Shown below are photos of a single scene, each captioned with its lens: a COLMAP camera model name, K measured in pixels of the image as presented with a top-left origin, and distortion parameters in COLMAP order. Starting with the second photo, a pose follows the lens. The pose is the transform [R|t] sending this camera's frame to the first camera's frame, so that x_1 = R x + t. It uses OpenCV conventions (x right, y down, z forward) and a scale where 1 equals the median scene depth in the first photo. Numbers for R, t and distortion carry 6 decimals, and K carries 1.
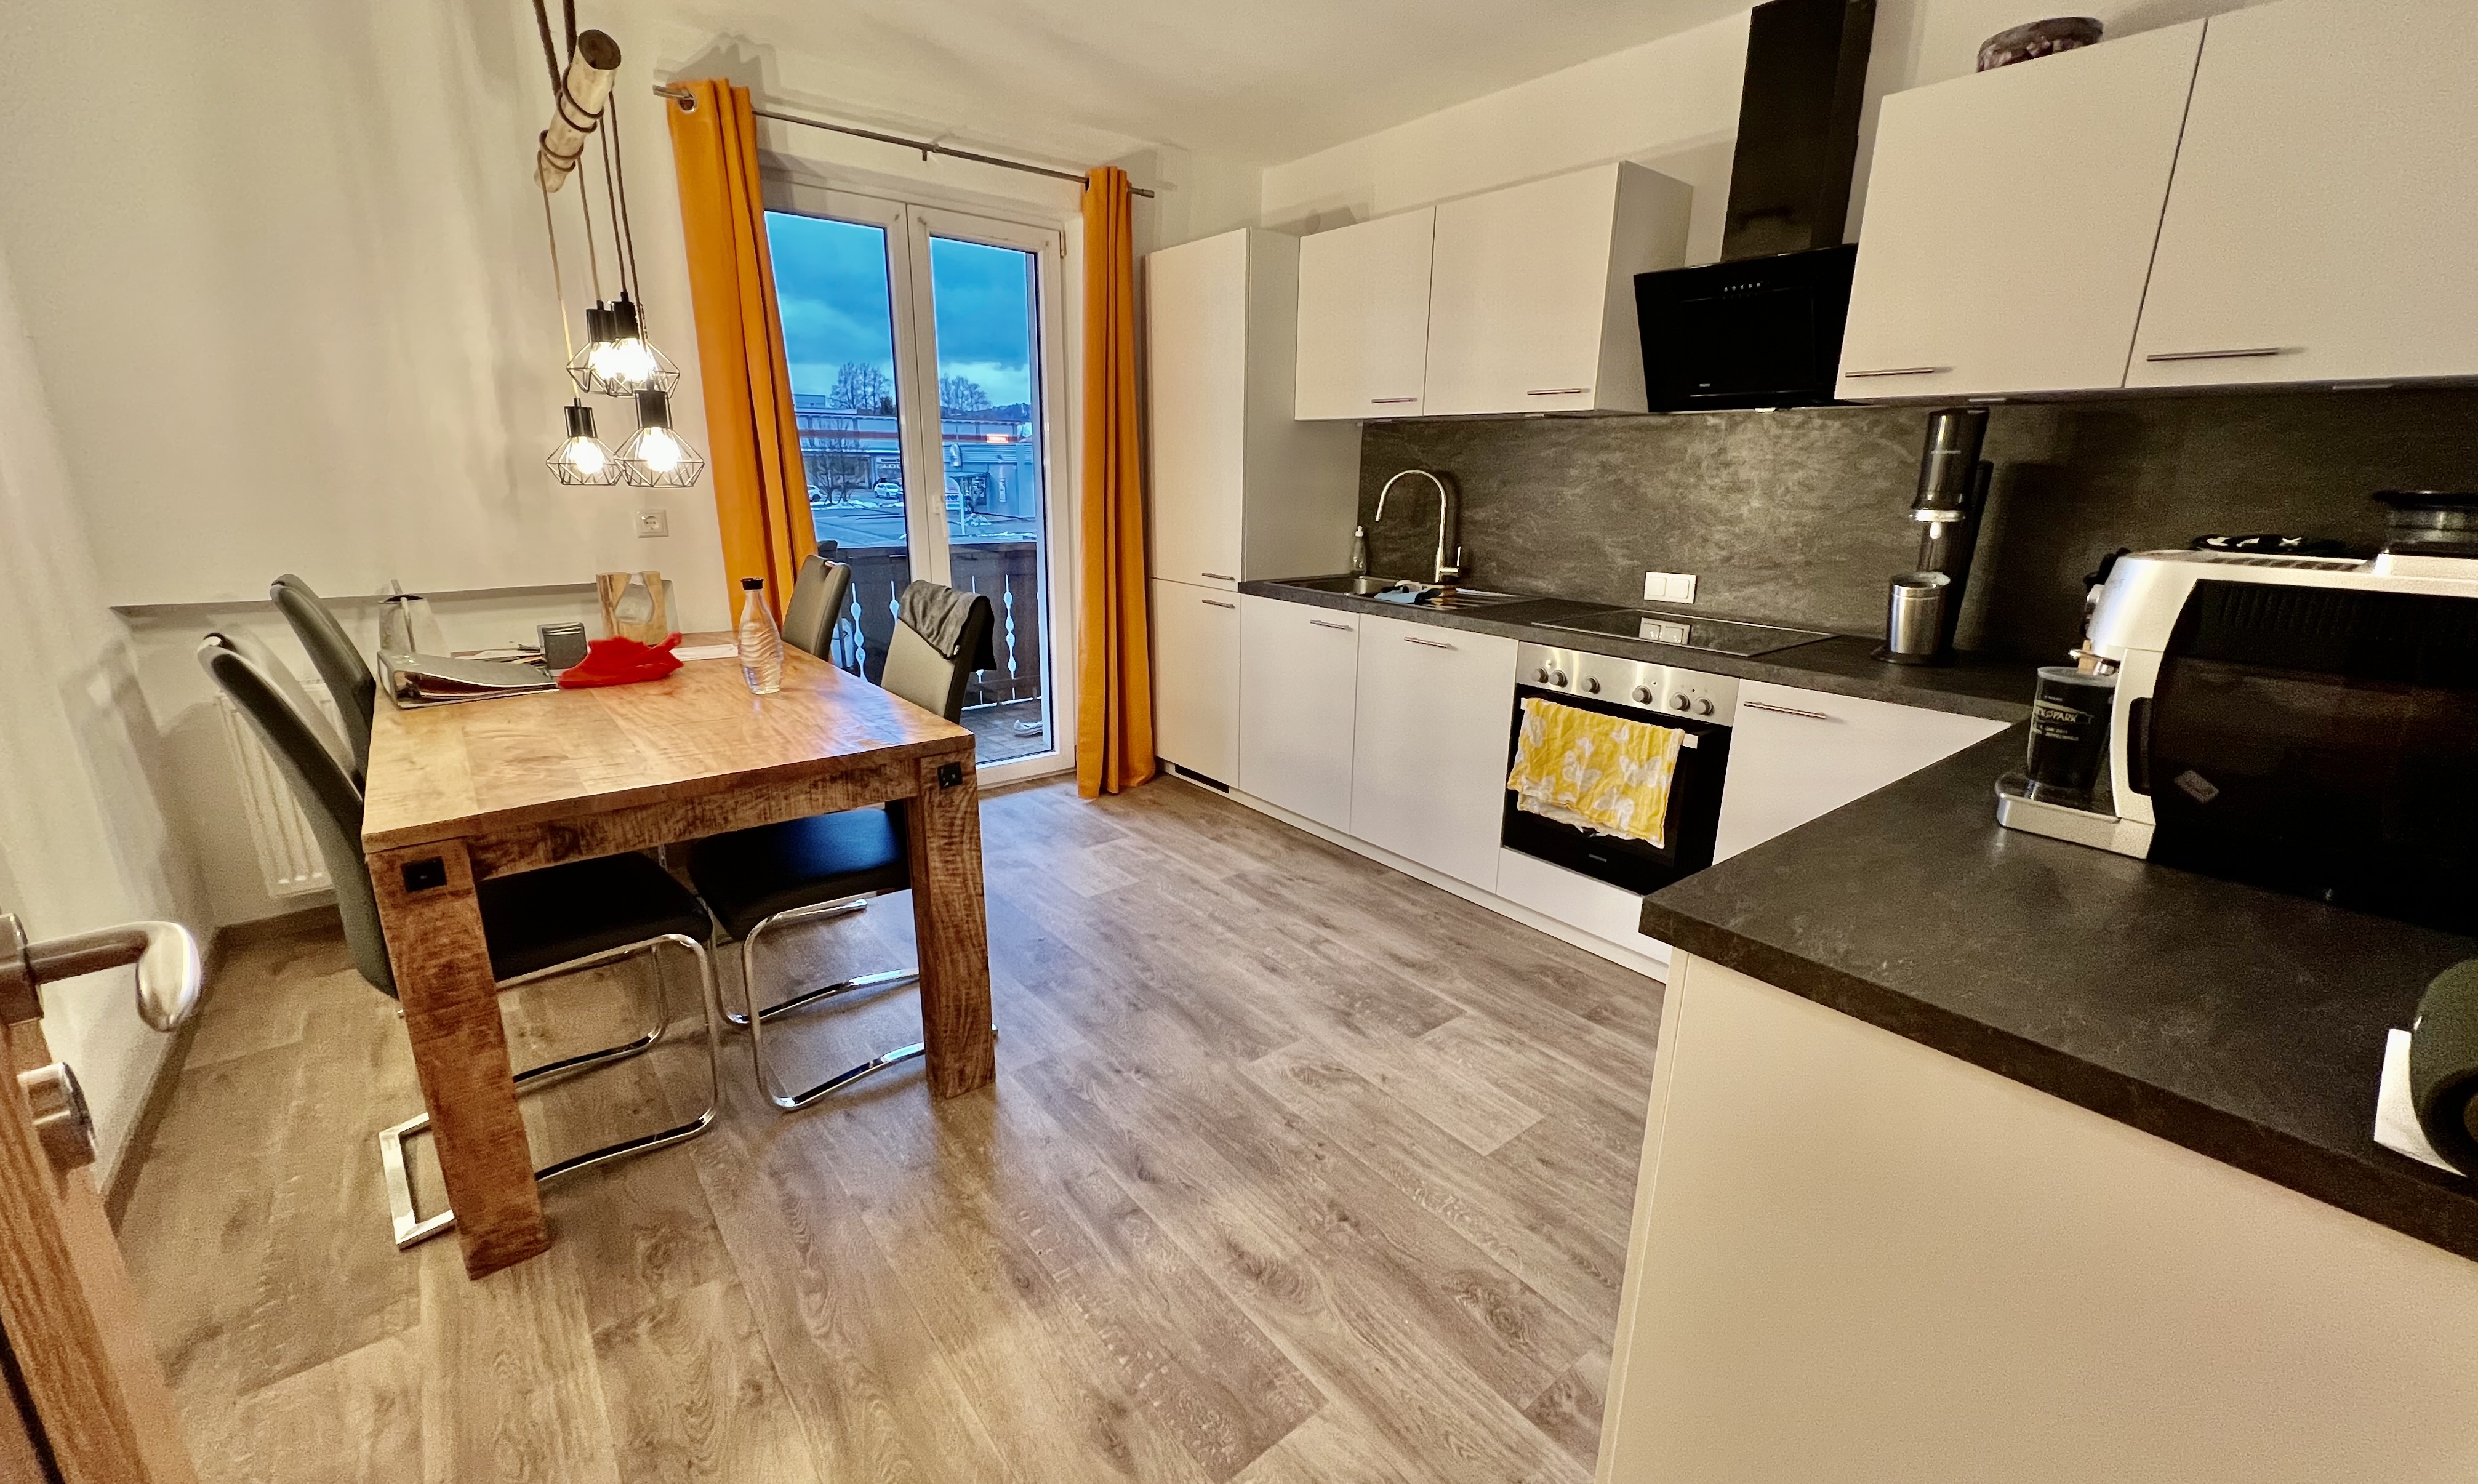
lens RADIAL K [[986.2, 0, 1238.9], [0, 986.2, 738.4], [0, 0, 1]] dist [-0.010461, -0.000267]
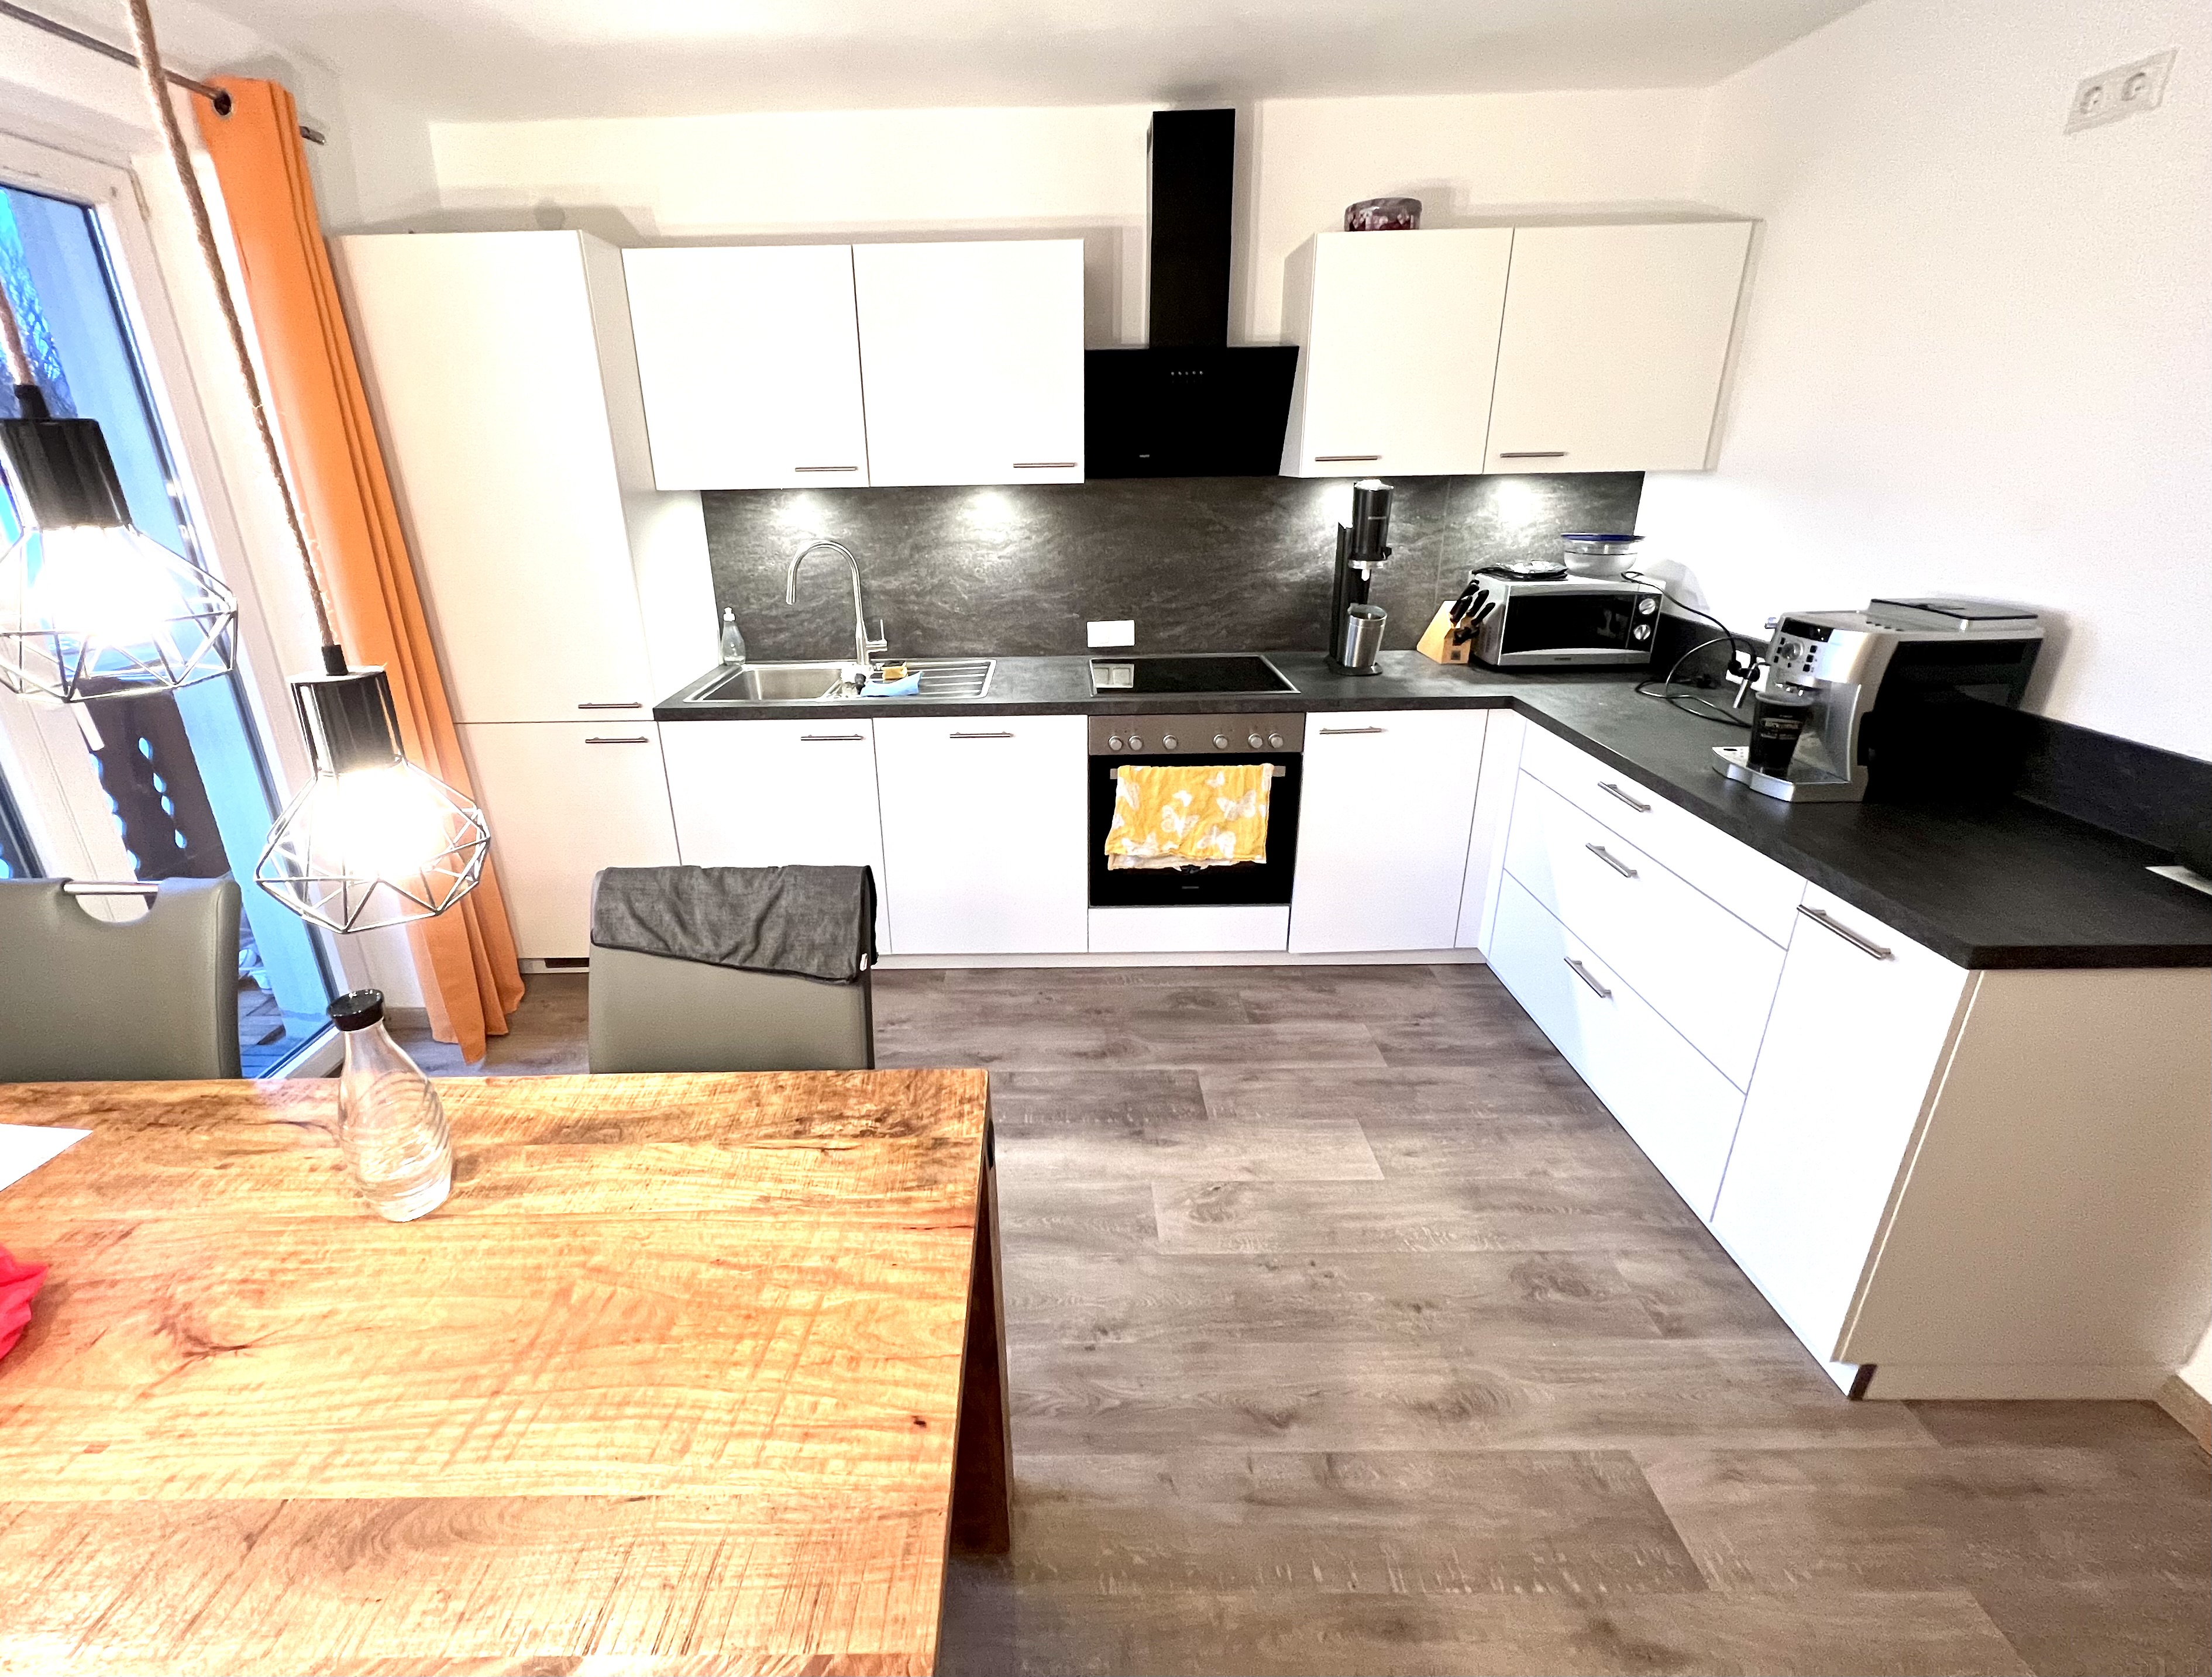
lens RADIAL K [[943.1, 0, 1046.2], [0, 943.1, 782.7], [0, 0, 1]] dist [-0.001209, -0.000517]
pose [[0.634136, -0.282242, 0.719869, -0.501181], [0.231845, 0.957568, 0.171204, -0.224596], [-0.737645, 0.058332, 0.672665, 0.402141]]
